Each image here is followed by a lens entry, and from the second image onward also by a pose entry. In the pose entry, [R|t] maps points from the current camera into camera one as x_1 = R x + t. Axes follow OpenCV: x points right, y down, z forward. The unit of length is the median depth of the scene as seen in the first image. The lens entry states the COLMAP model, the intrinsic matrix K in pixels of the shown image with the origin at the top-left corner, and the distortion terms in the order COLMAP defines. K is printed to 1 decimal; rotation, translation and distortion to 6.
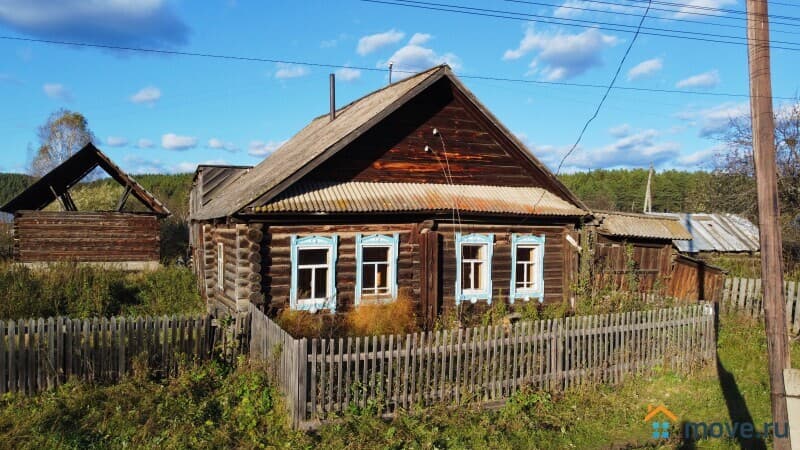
lens RADIAL K [[605.0, 0, 398.9], [0, 605.0, 223.5], [0, 0, 1]] dist [0.000066, -0.004418]
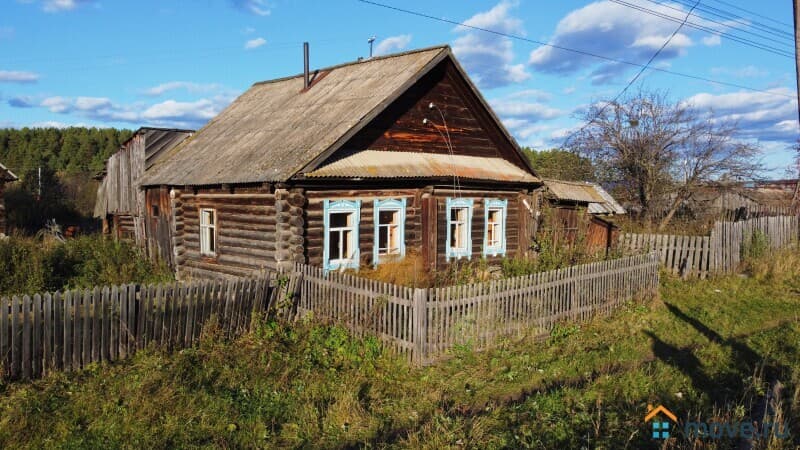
lens RADIAL K [[605.0, 0, 398.9], [0, 605.0, 223.5], [0, 0, 1]] dist [0.000066, -0.004418]
pose [[0.951099, -0.015800, 0.308481, -0.349375], [-0.000650, 0.998586, 0.053150, 0.004304], [-0.308884, -0.050751, 0.949745, -0.042175]]
